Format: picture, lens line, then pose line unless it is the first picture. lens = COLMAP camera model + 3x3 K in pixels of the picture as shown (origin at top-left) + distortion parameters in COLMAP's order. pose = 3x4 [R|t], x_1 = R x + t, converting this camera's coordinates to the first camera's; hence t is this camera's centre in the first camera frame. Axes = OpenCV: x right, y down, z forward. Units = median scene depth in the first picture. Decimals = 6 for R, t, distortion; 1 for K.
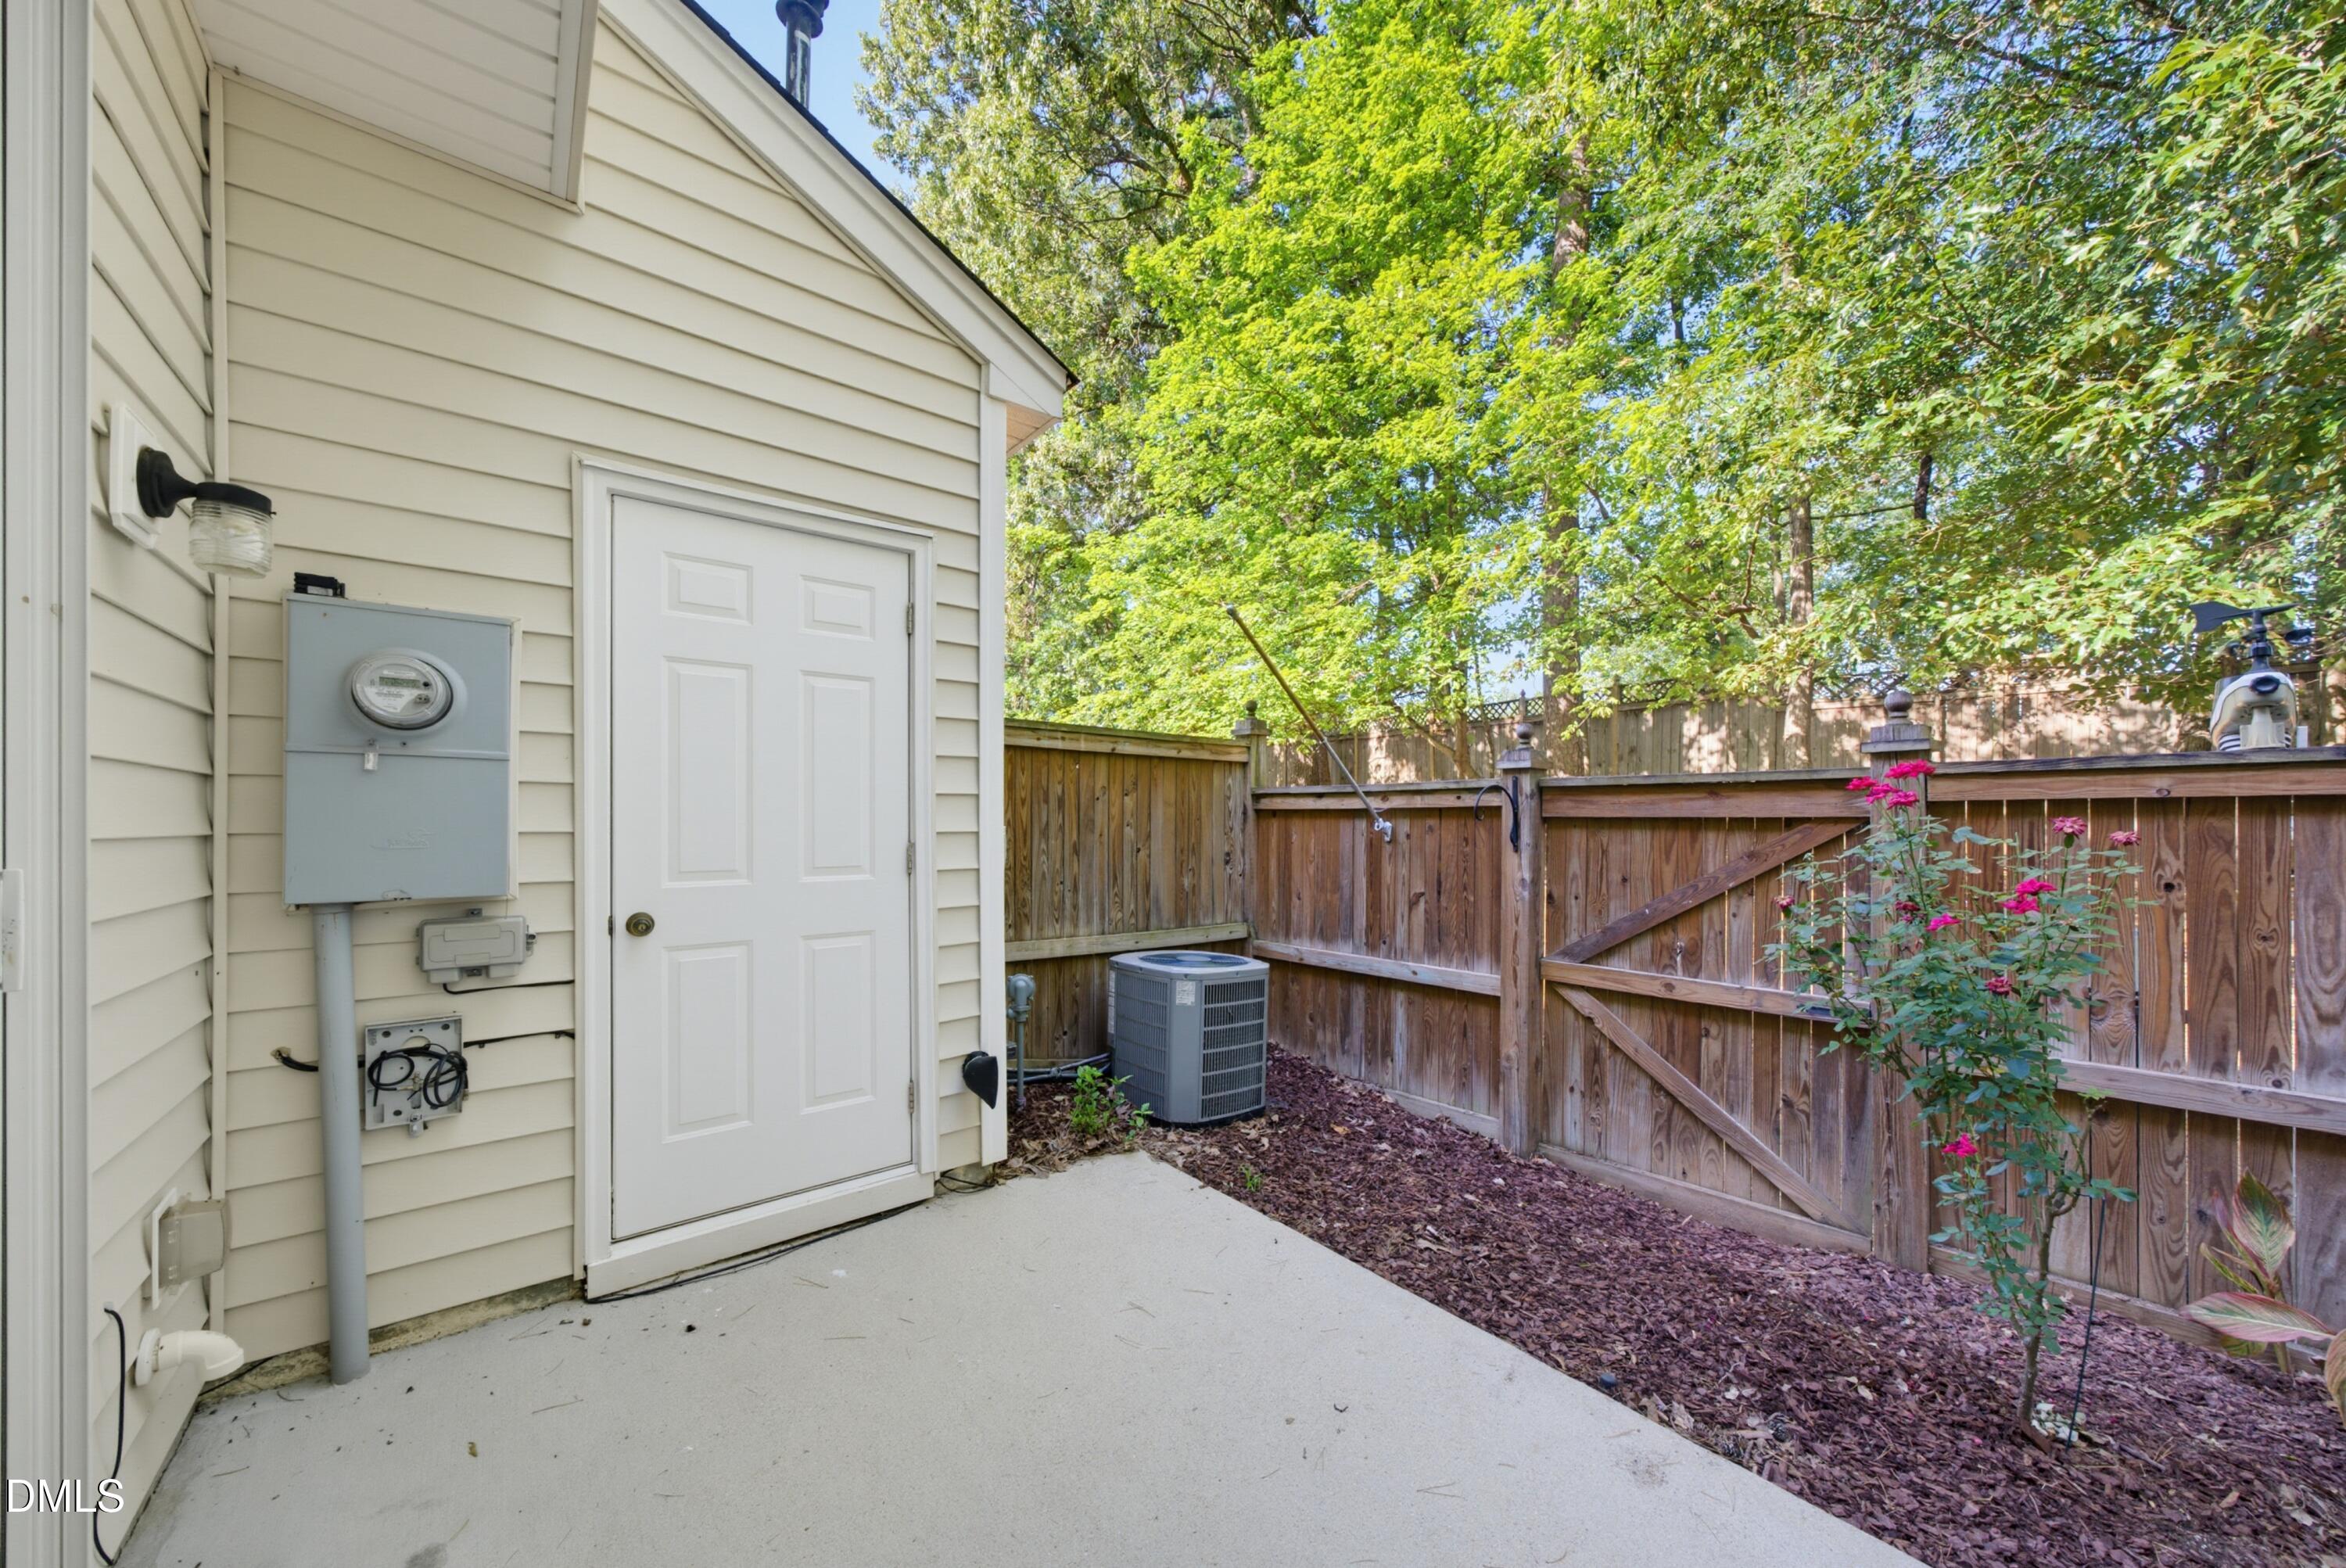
lens RADIAL K [[818.6, 0, 1191.4], [0, 818.6, 826.1], [0, 0, 1]] dist [-0.000913, 0.000200]
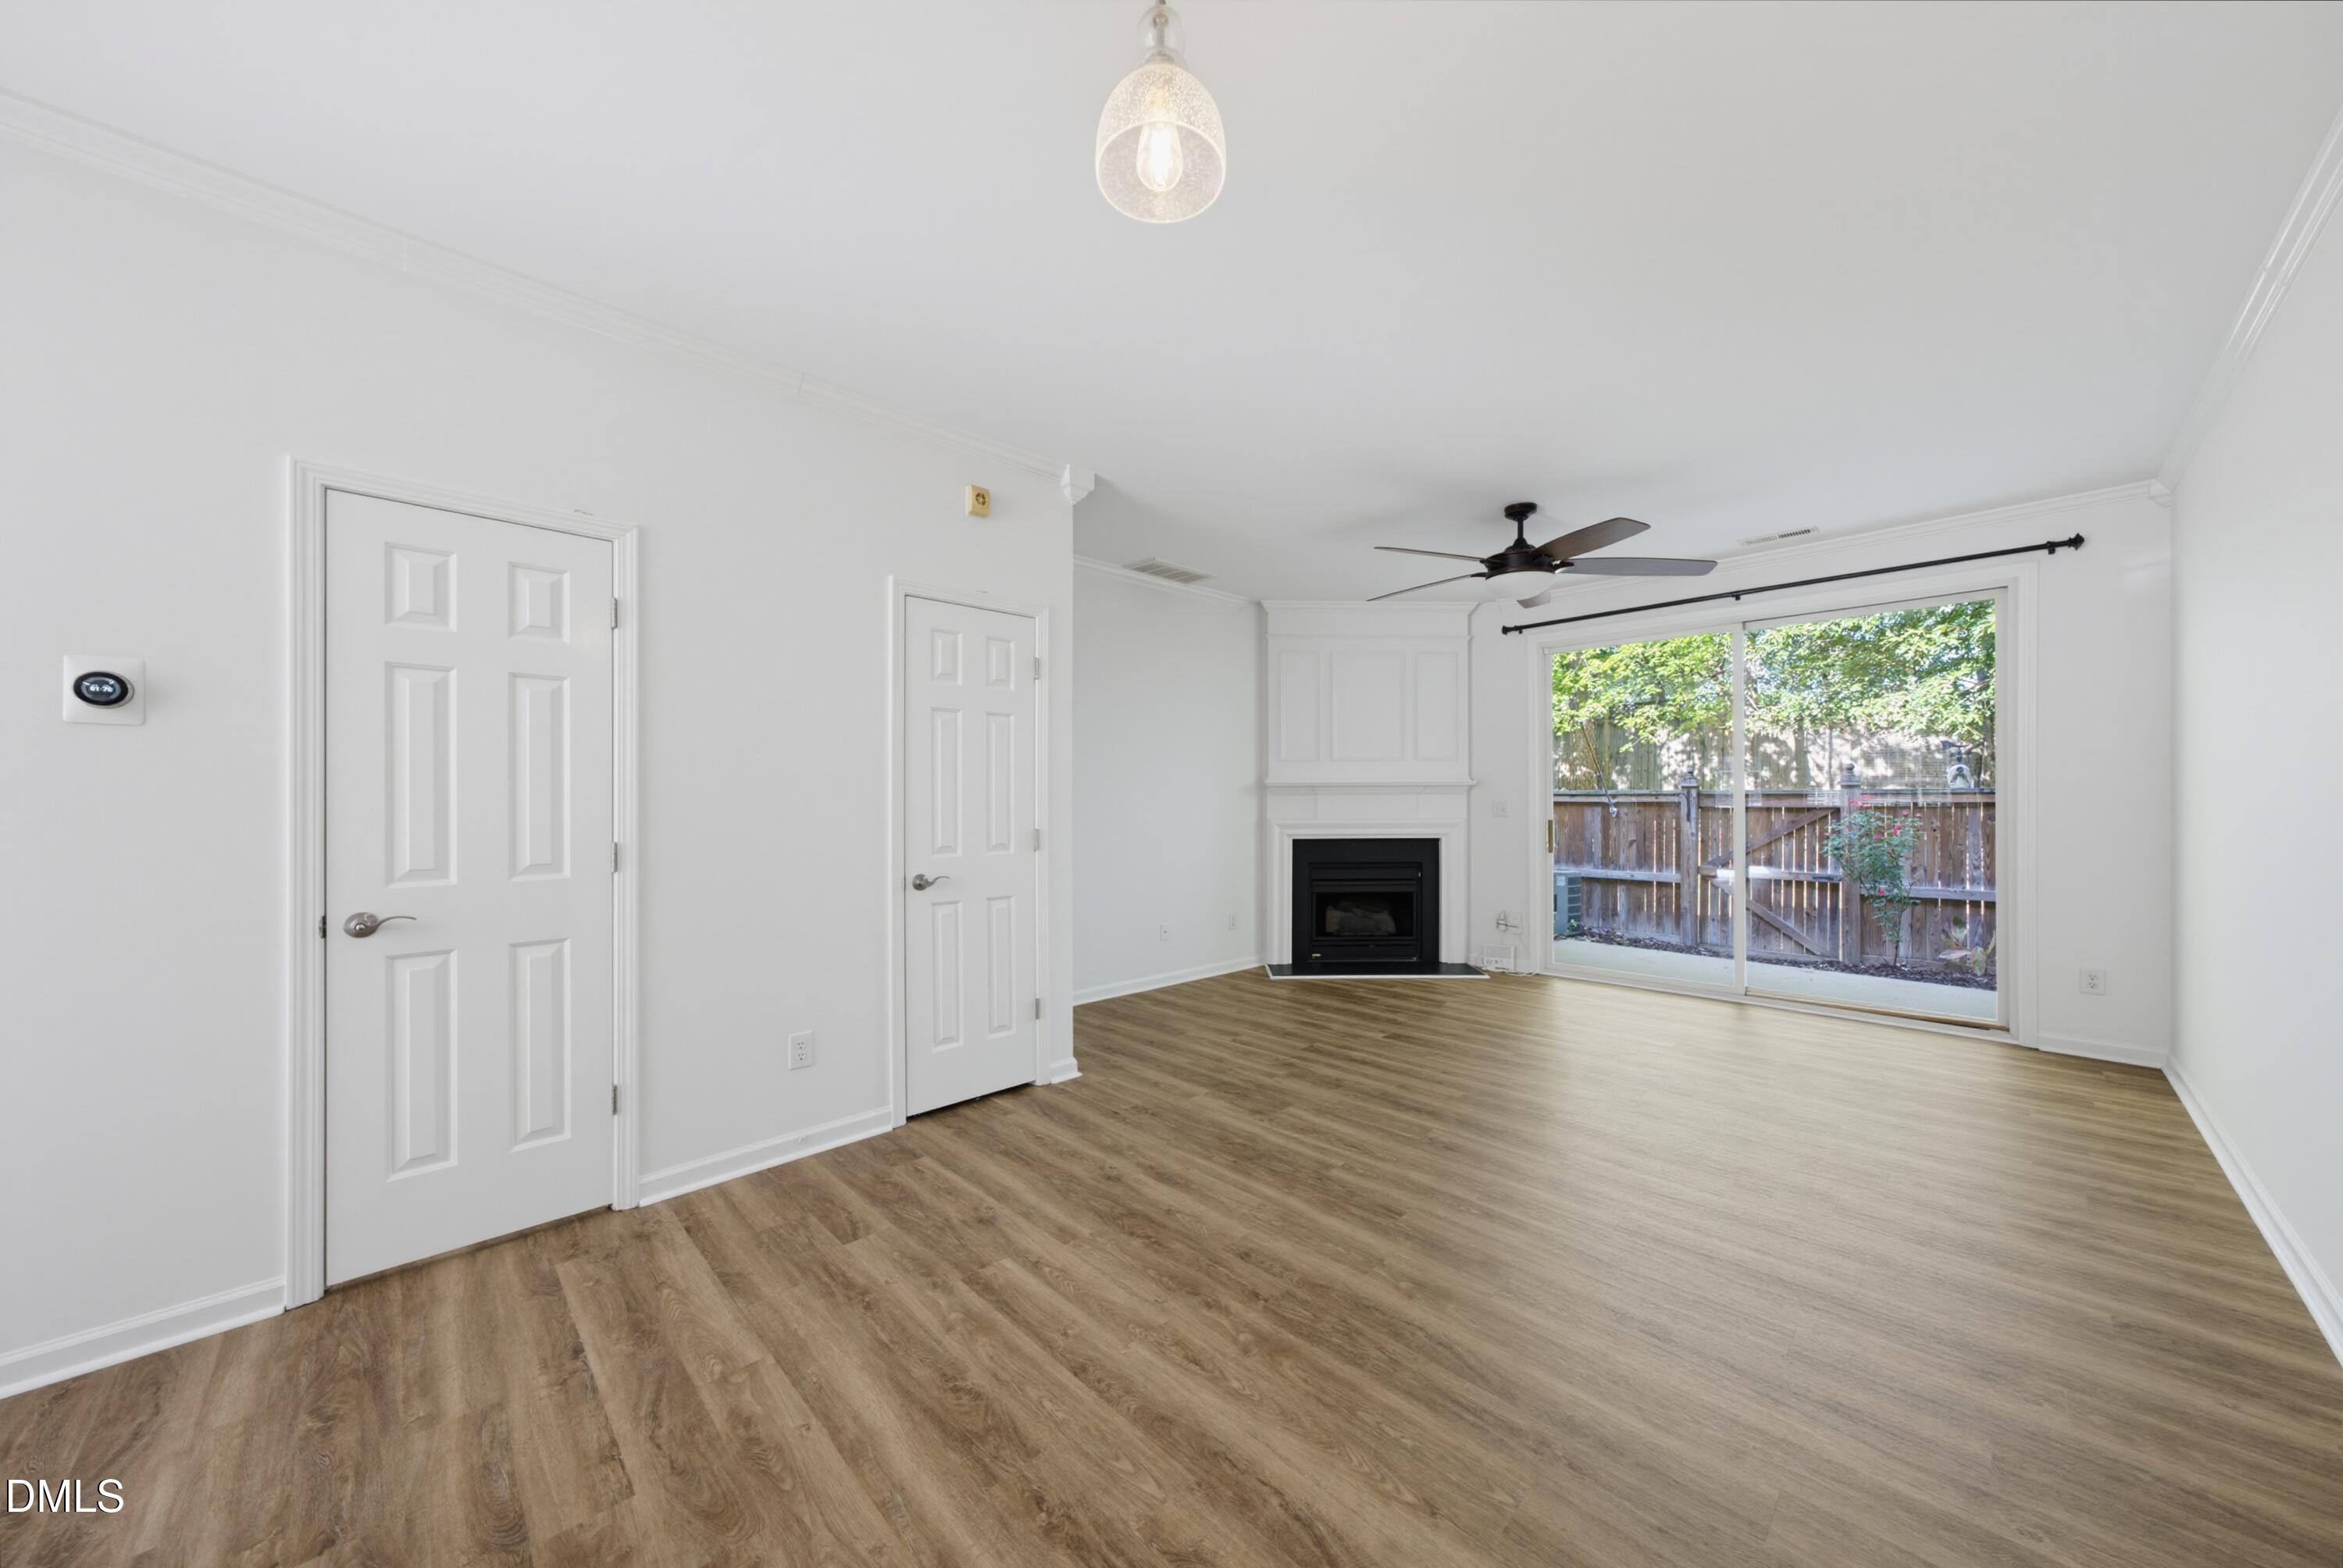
lens RADIAL K [[804.1, 0, 1159.8], [0, 804.1, 802.6], [0, 0, 1]] dist [-0.018702, 0.009248]
pose [[0.997570, -0.009250, 0.069049, -1.294009], [0.009066, 0.999954, 0.002968, -0.043647], [-0.069073, -0.002335, 0.997609, -1.205307]]
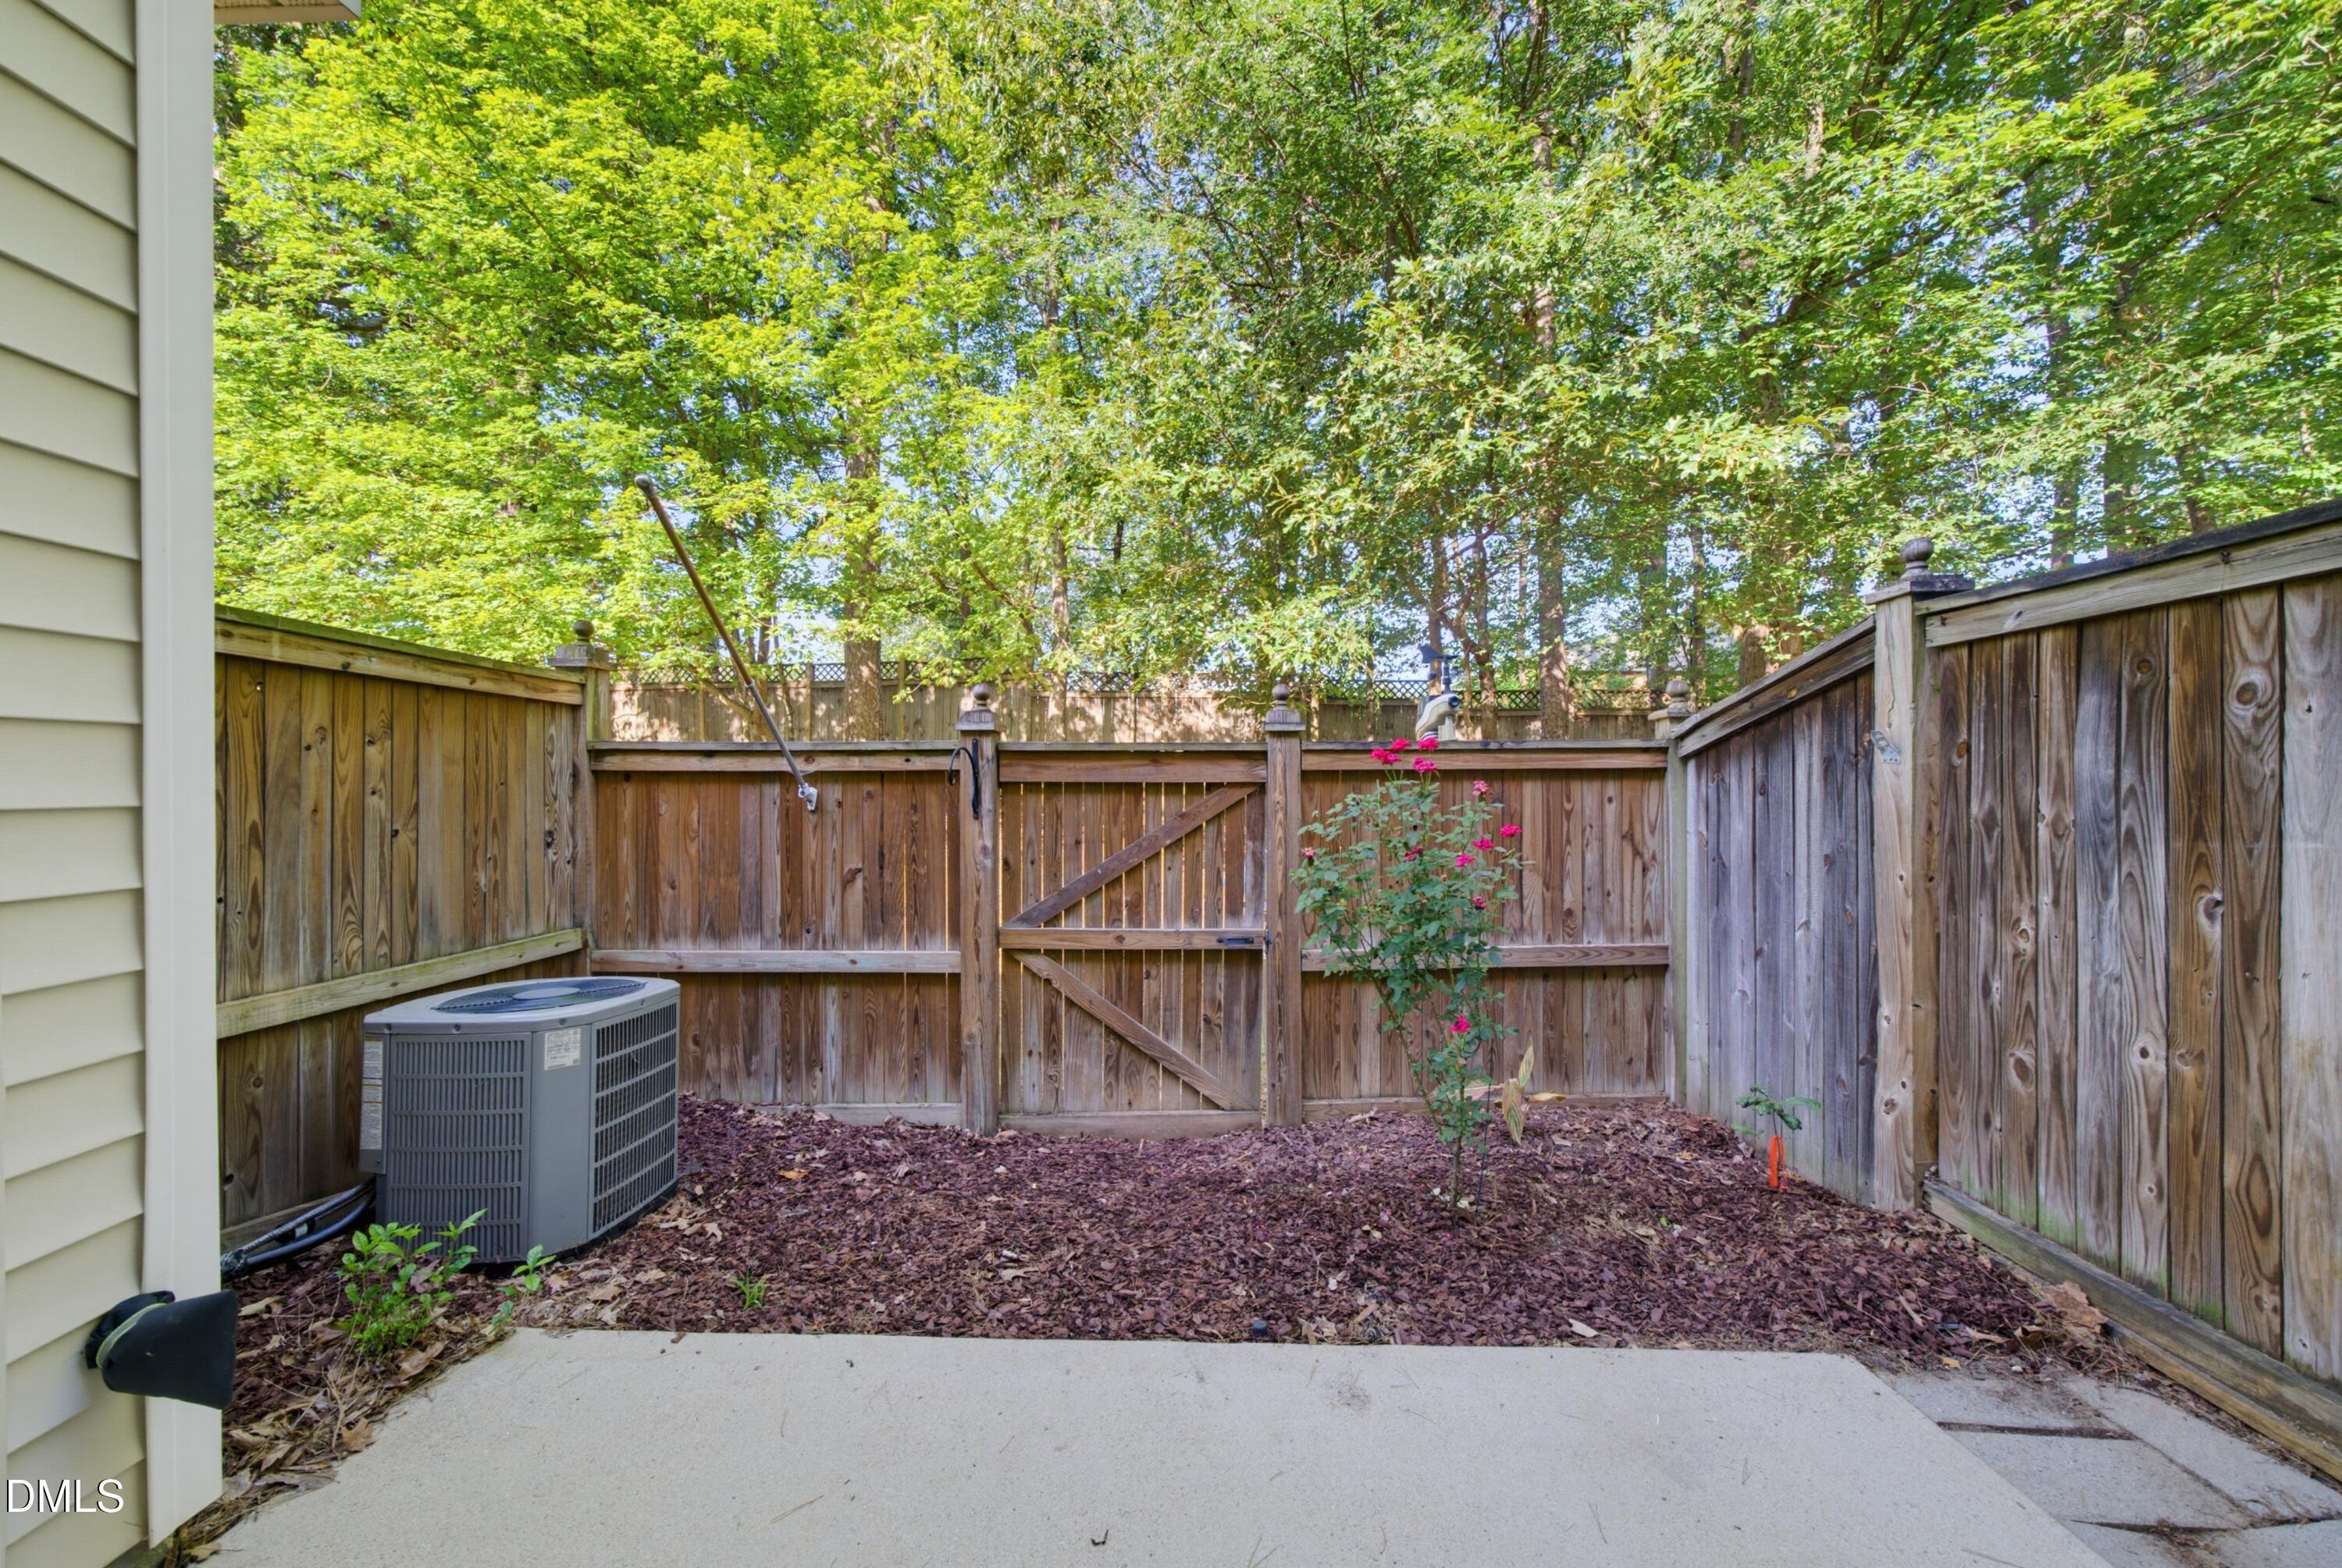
lens RADIAL K [[803.7, 0, 1159.3], [0, 803.7, 802.6], [0, 0, 1]] dist [-0.018702, 0.009248]
pose [[0.657777, -0.012754, 0.753105, -0.165989], [0.006511, 0.999916, 0.011247, 0.004157], [-0.753184, -0.002494, 0.657805, 0.228772]]
